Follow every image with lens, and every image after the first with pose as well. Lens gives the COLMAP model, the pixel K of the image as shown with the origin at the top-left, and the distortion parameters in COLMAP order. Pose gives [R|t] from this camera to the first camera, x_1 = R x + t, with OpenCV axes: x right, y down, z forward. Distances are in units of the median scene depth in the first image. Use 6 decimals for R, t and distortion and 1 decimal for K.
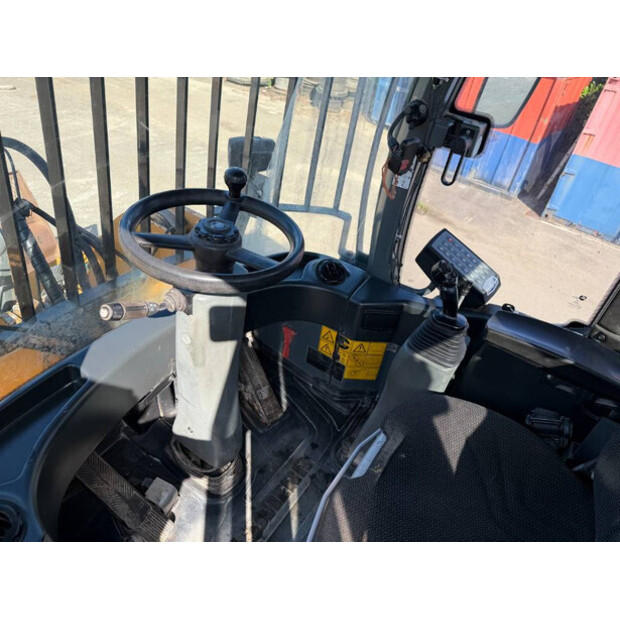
lens RADIAL K [[434.5, 0, 319.5], [0, 434.5, 306.9], [0, 0, 1]] dist [0.030129, -0.007075]
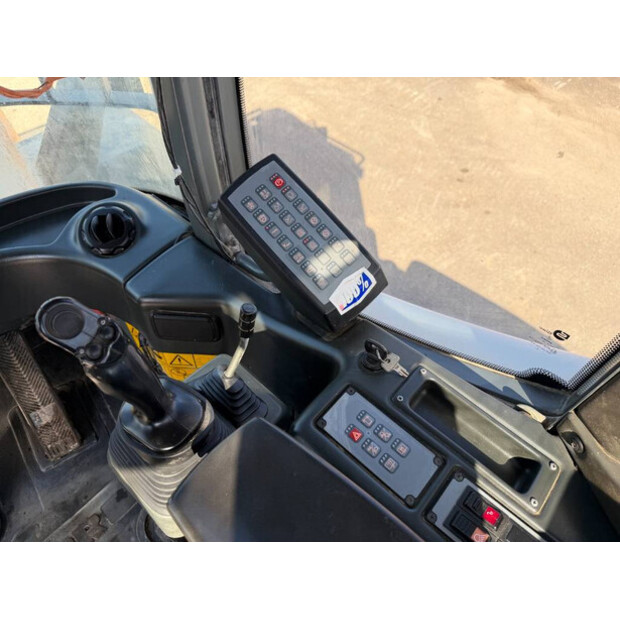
lens RADIAL K [[434.5, 0, 319.5], [0, 434.5, 306.9], [0, 0, 1]] dist [0.030129, -0.007075]
pose [[0.986520, 0.048680, -0.156230, 0.378691], [-0.006088, 0.964984, 0.262238, -0.134275], [0.163525, -0.257752, 0.952273, 0.493590]]
